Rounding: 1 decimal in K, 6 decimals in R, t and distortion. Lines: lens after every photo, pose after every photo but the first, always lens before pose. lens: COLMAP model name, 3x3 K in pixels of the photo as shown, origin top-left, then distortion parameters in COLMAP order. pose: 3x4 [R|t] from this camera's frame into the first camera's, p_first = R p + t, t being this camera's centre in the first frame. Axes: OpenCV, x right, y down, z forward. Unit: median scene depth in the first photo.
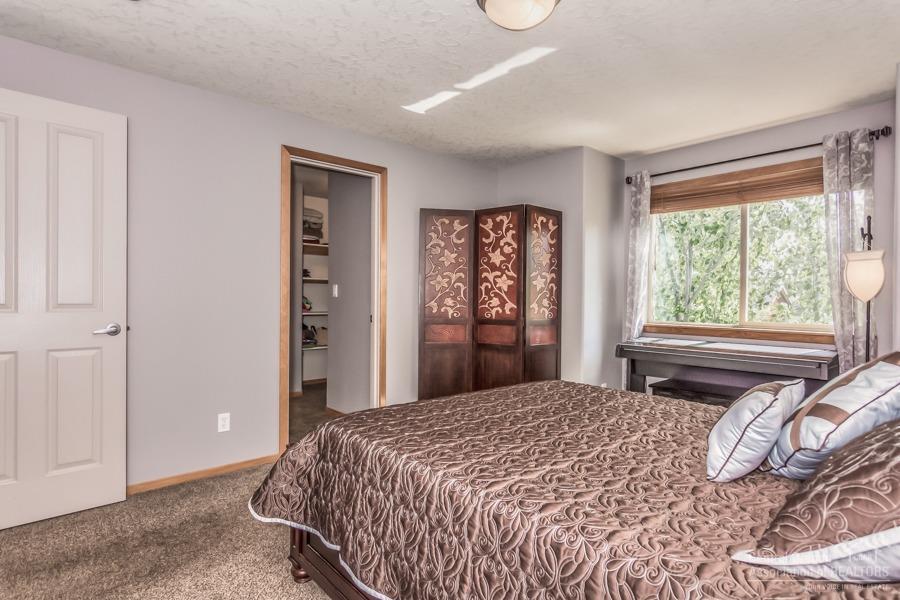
lens RADIAL K [[473.2, 0, 449.9], [0, 473.2, 301.5], [0, 0, 1]] dist [-0.004093, 0.000278]
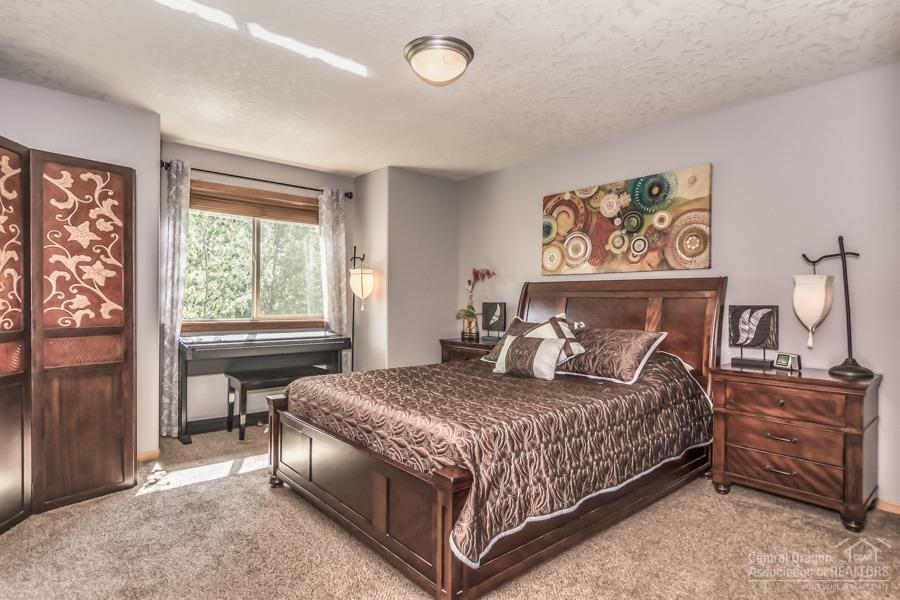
lens RADIAL K [[473.2, 0, 449.9], [0, 473.2, 301.5], [0, 0, 1]] dist [-0.004093, 0.000278]
pose [[0.025092, -0.011323, 0.999621, -0.550865], [0.000436, 0.999936, 0.011315, -0.006408], [-0.999685, 0.000152, 0.025095, 0.472910]]
